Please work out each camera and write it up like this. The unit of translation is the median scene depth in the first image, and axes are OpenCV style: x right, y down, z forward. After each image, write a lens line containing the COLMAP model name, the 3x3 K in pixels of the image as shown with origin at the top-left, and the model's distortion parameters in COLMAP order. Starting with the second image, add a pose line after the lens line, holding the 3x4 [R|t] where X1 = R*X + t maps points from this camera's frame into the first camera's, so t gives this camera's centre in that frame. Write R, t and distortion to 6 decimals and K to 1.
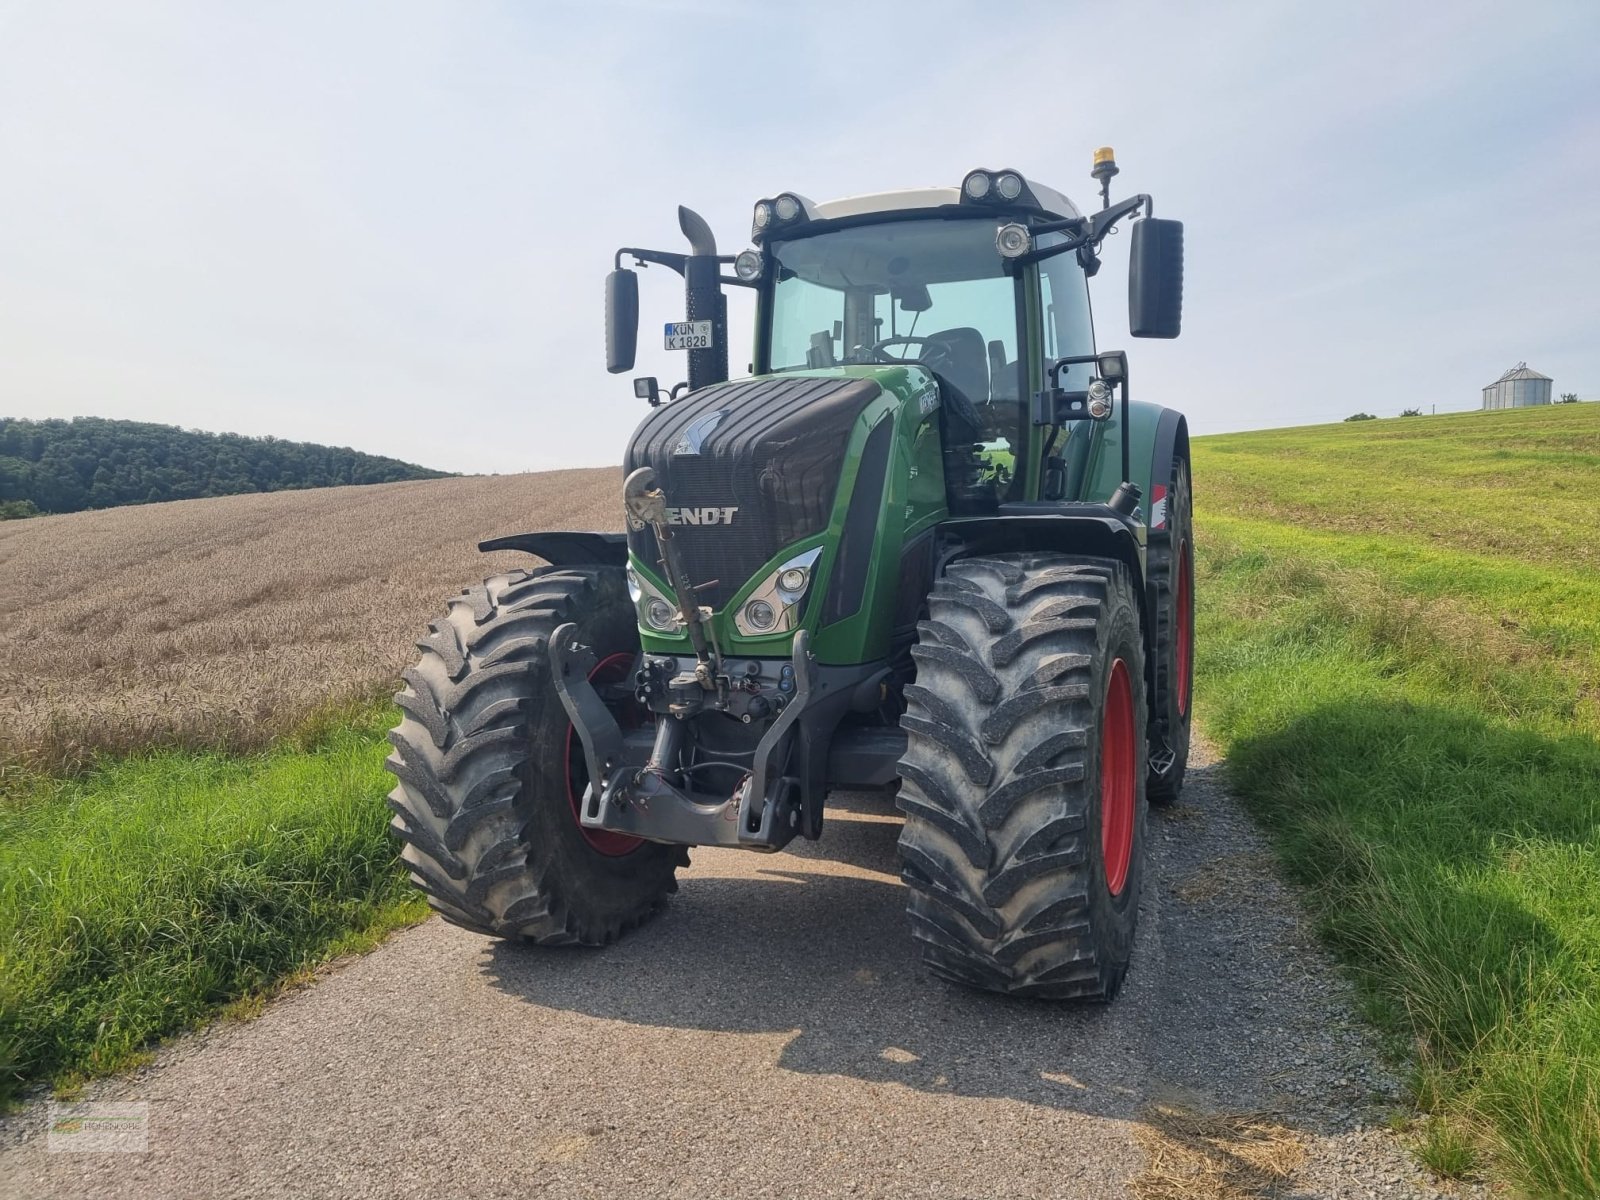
lens RADIAL K [[1192.6, 0, 819.6], [0, 1192.6, 565.0], [0, 0, 1]] dist [0.038425, -0.025582]
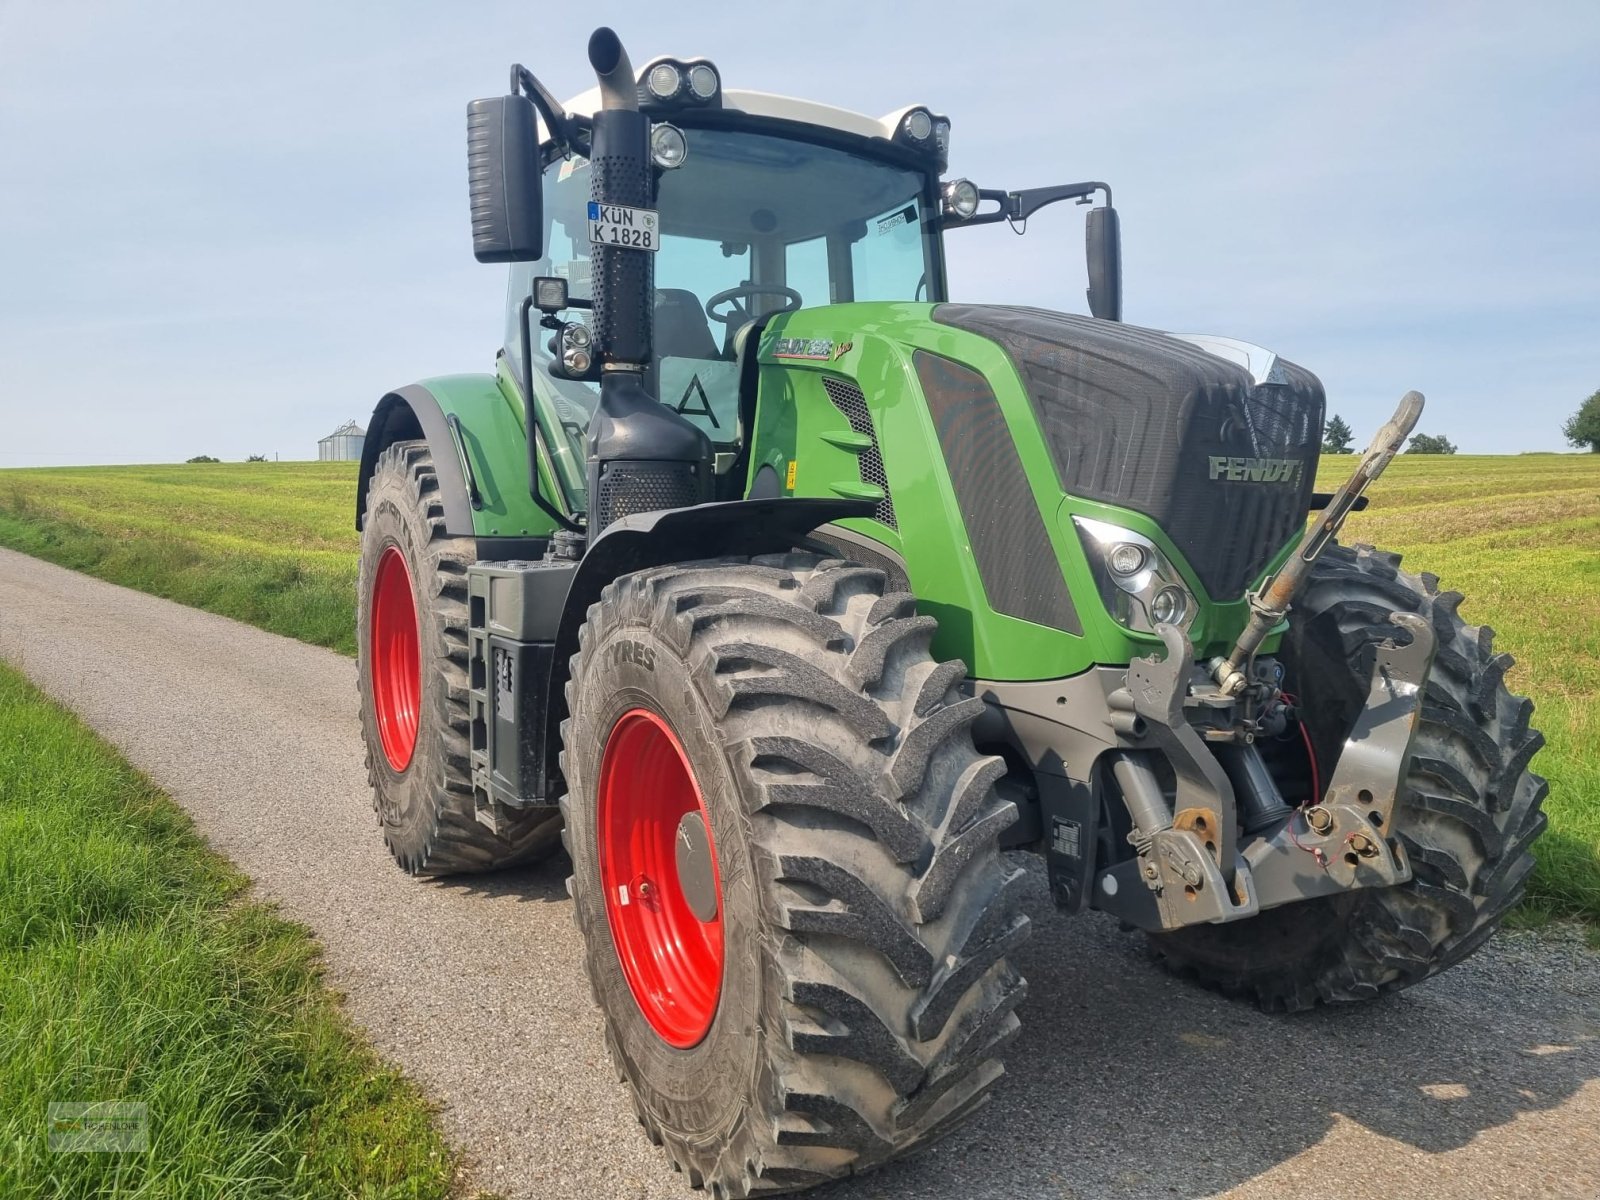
lens RADIAL K [[1174.0, 0, 800.0], [0, 1174.0, 600.0], [0, 0, 1]] dist [0.034991, -0.011033]
pose [[0.634778, -0.029331, 0.772138, -0.849426], [0.033894, 0.999374, 0.010098, 0.022687], [-0.771951, 0.019761, 0.635375, 0.756925]]
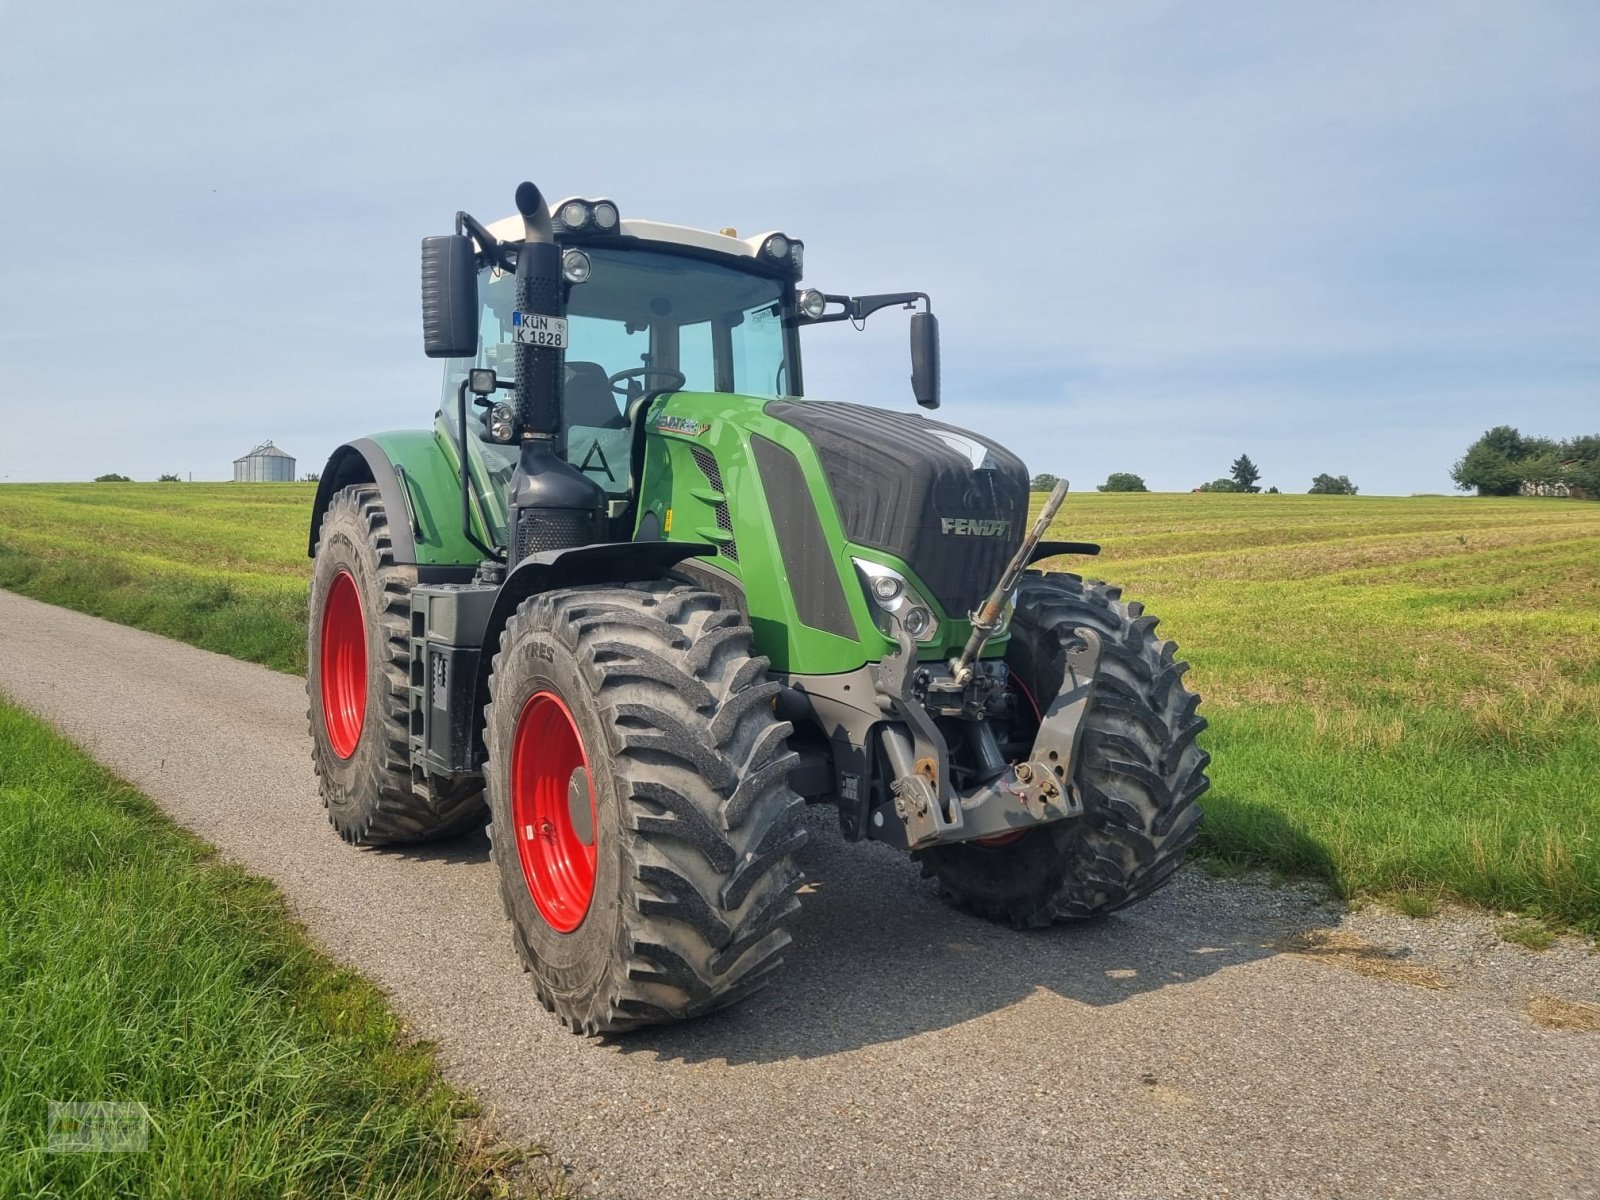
lens RADIAL K [[1164.0, 0, 782.4], [0, 1164.0, 587.6], [0, 0, 1]] dist [0.035289, -0.009636]
pose [[0.593424, 0.005085, 0.804874, -1.046066], [0.022214, 0.999496, -0.022693, 0.032388], [-0.804583, 0.031346, 0.593012, 0.524618]]
